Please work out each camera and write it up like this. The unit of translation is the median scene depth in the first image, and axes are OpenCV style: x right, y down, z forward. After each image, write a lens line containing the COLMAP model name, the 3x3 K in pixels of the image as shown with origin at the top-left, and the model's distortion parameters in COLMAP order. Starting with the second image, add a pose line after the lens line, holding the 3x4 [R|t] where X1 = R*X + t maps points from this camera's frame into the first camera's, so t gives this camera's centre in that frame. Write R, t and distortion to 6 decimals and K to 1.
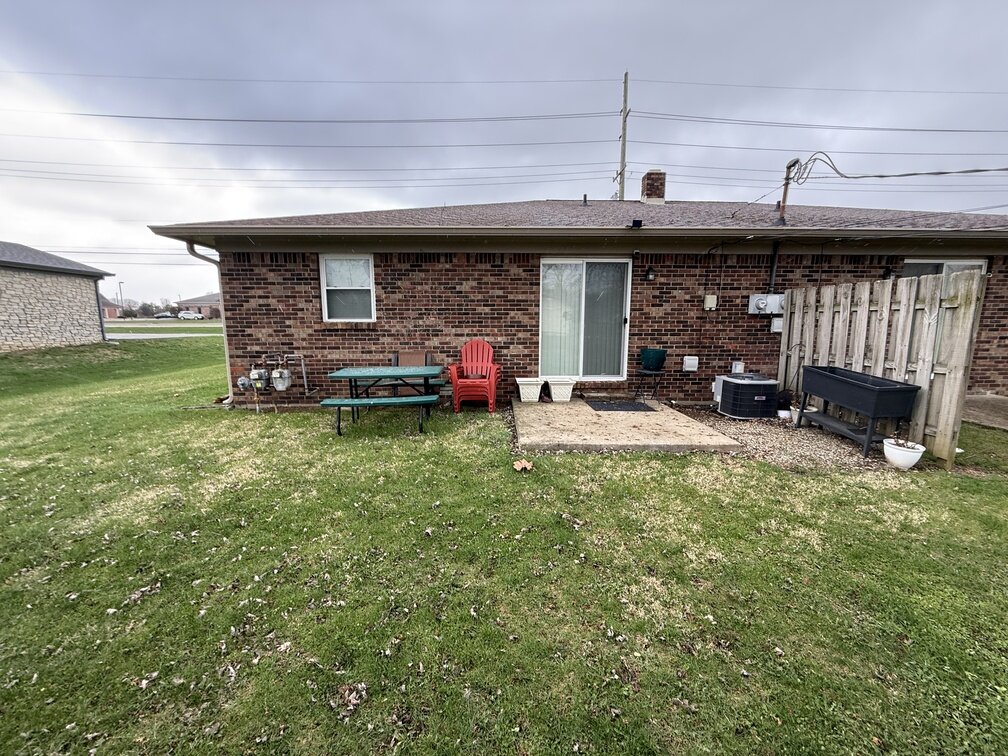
lens RADIAL K [[399.6, 0, 504.0], [0, 399.6, 378.0], [0, 0, 1]] dist [-0.000749, -0.000354]
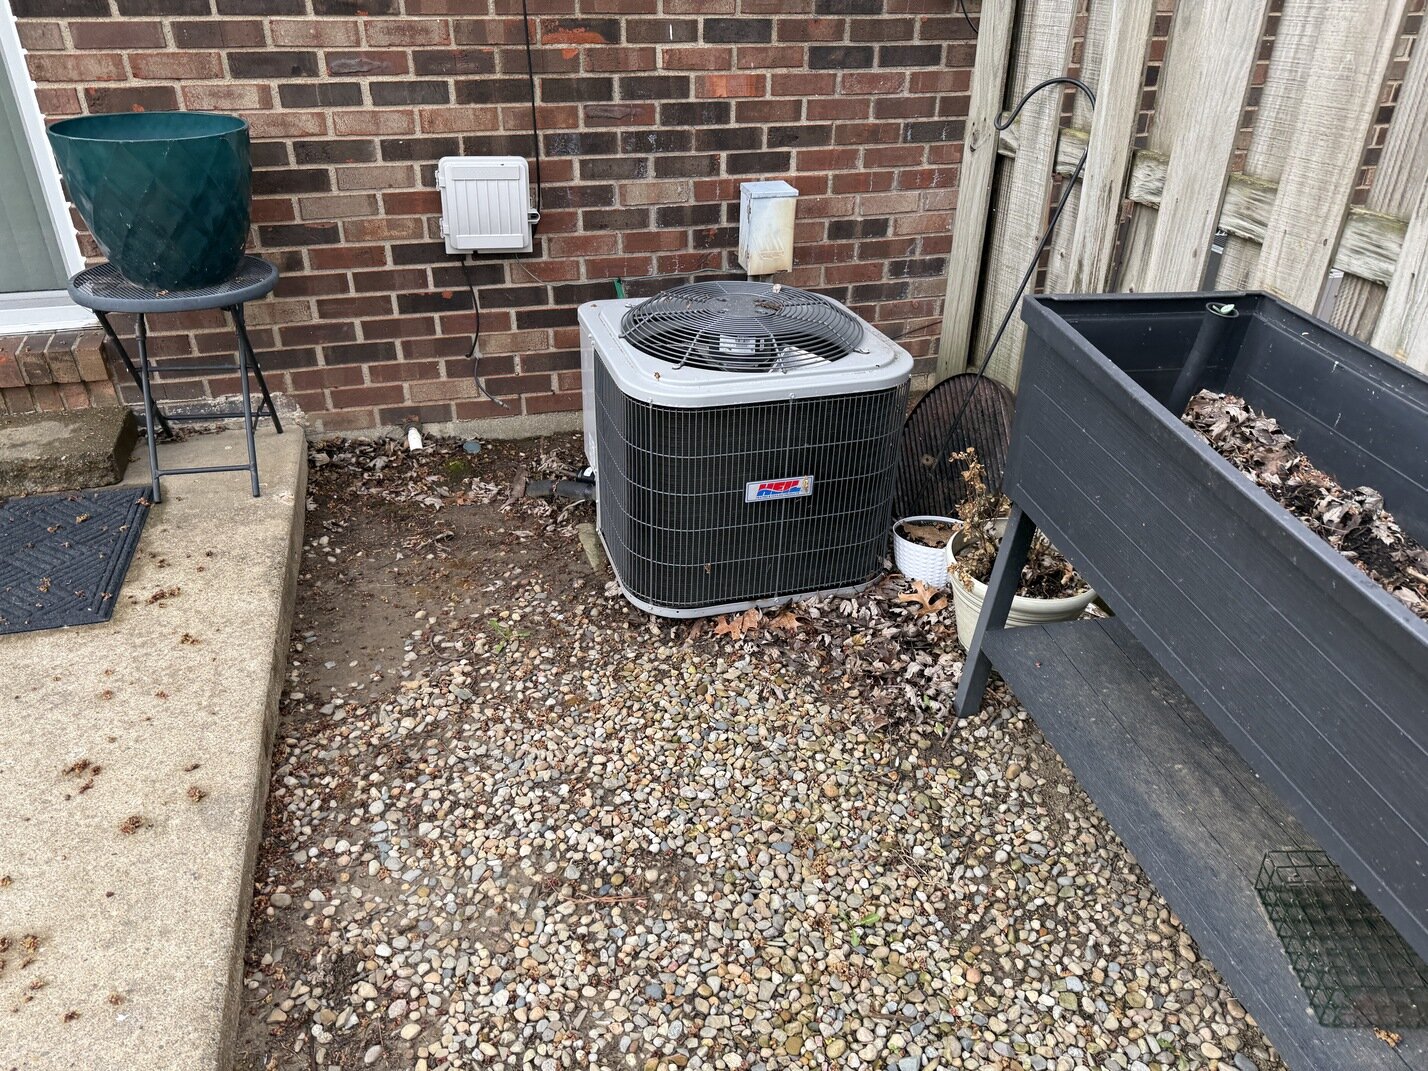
lens RADIAL K [[1021.1, 0, 714.0], [0, 1021.1, 535.5], [0, 0, 1]] dist [0.011860, -0.003650]
pose [[0.967179, -0.118314, 0.224868, 0.448308], [0.027092, 0.927952, 0.371715, -0.062877], [-0.252646, -0.353423, 0.900701, 0.557668]]
